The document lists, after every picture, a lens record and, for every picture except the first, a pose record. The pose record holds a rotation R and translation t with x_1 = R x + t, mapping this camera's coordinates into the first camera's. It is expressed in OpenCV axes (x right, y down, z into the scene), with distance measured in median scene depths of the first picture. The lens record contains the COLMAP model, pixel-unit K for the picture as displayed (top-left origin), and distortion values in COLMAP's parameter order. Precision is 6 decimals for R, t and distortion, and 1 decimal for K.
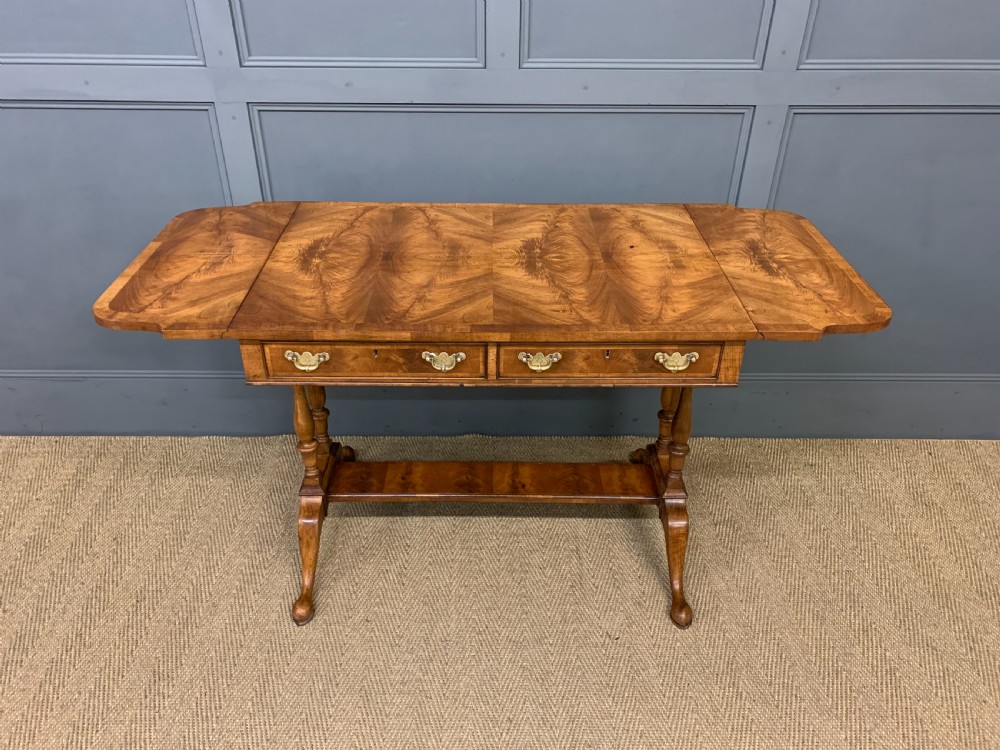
lens RADIAL K [[768.0, 0, 491.1], [0, 768.0, 365.5], [0, 0, 1]] dist [0.028747, -0.016626]
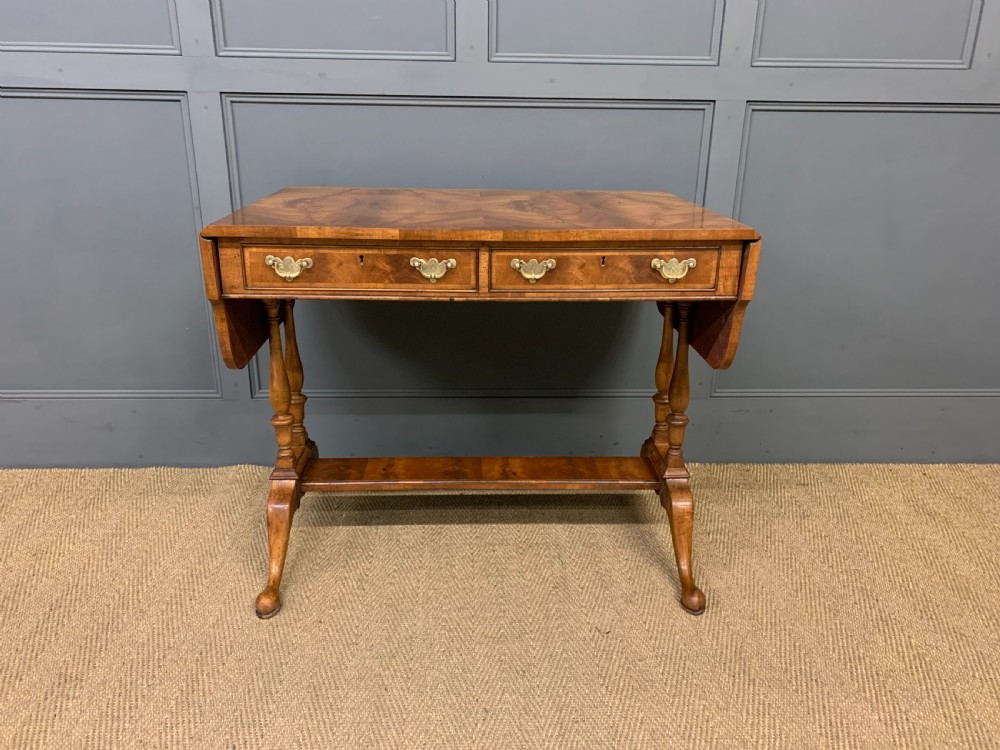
lens RADIAL K [[768.0, 0, 497.9], [0, 768.0, 373.8], [0, 0, 1]] dist [0.028747, -0.016626]
pose [[0.999144, -0.004955, 0.041072, -0.018811], [0.014190, 0.973624, -0.227715, 0.305414], [-0.038861, 0.228103, 0.972861, 0.084721]]
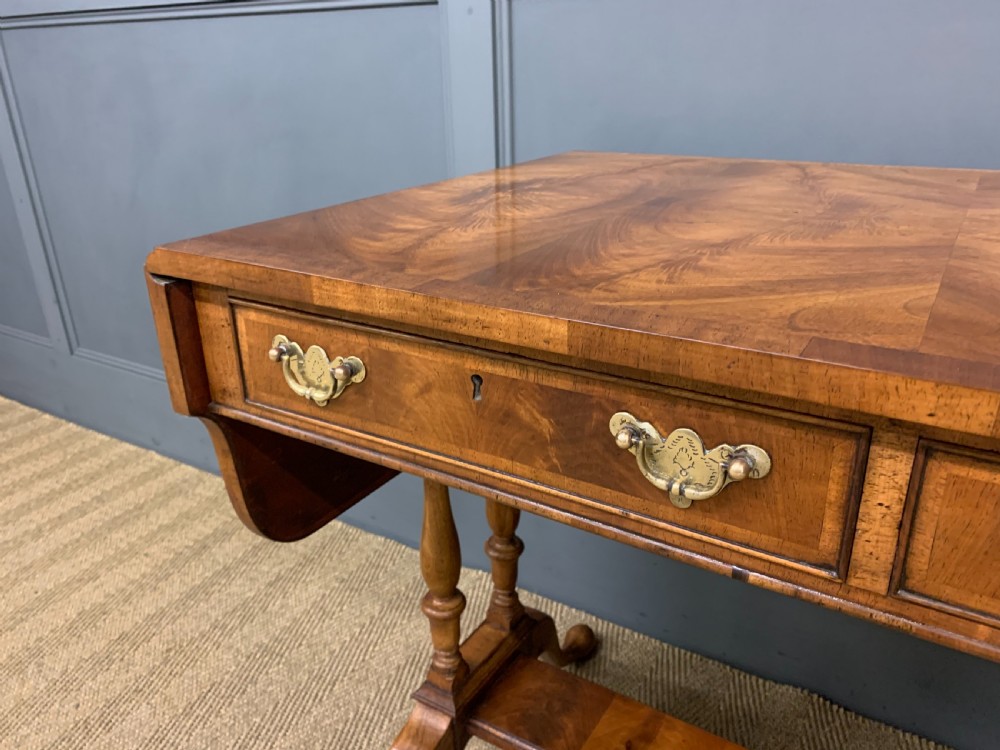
lens RADIAL K [[768.0, 0, 503.5], [0, 768.0, 367.7], [0, 0, 1]] dist [0.028747, -0.016626]
pose [[0.847805, 0.173965, -0.500962, 0.012948], [-0.263807, 0.957835, -0.113834, 0.008390], [0.460036, 0.228666, 0.857950, 0.654354]]
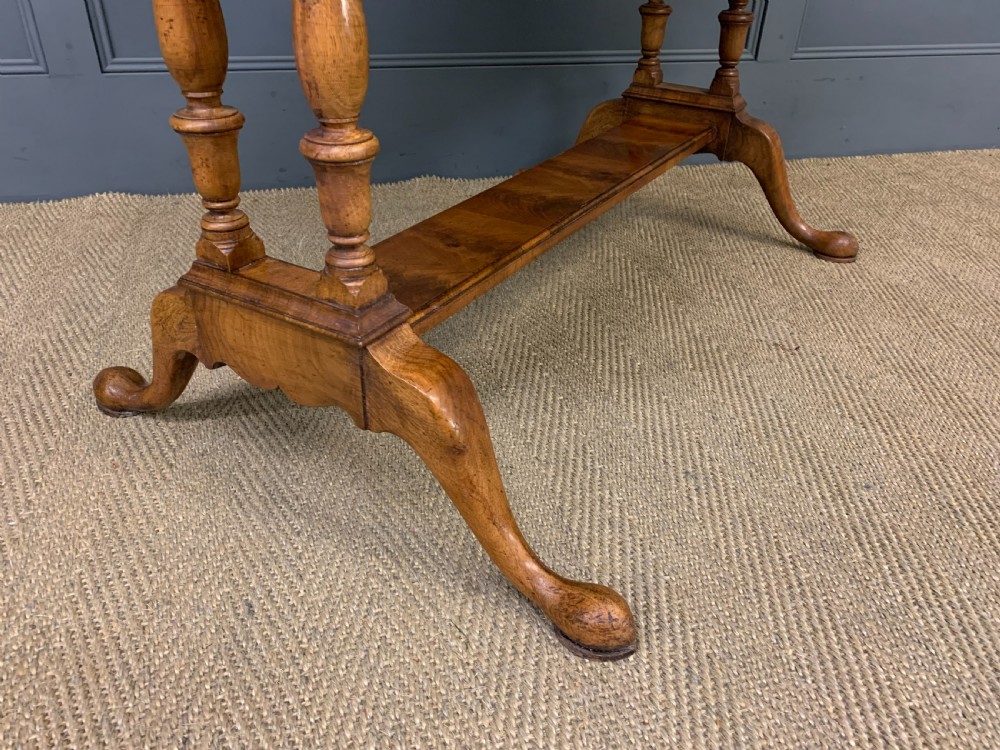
lens RADIAL K [[768.0, 0, 506.8], [0, 768.0, 375.7], [0, 0, 1]] dist [0.028747, -0.016626]
pose [[0.965881, -0.117157, 0.230973, -0.211416], [0.120038, 0.992768, 0.001590, 0.396434], [-0.229489, 0.026190, 0.972959, 0.555714]]
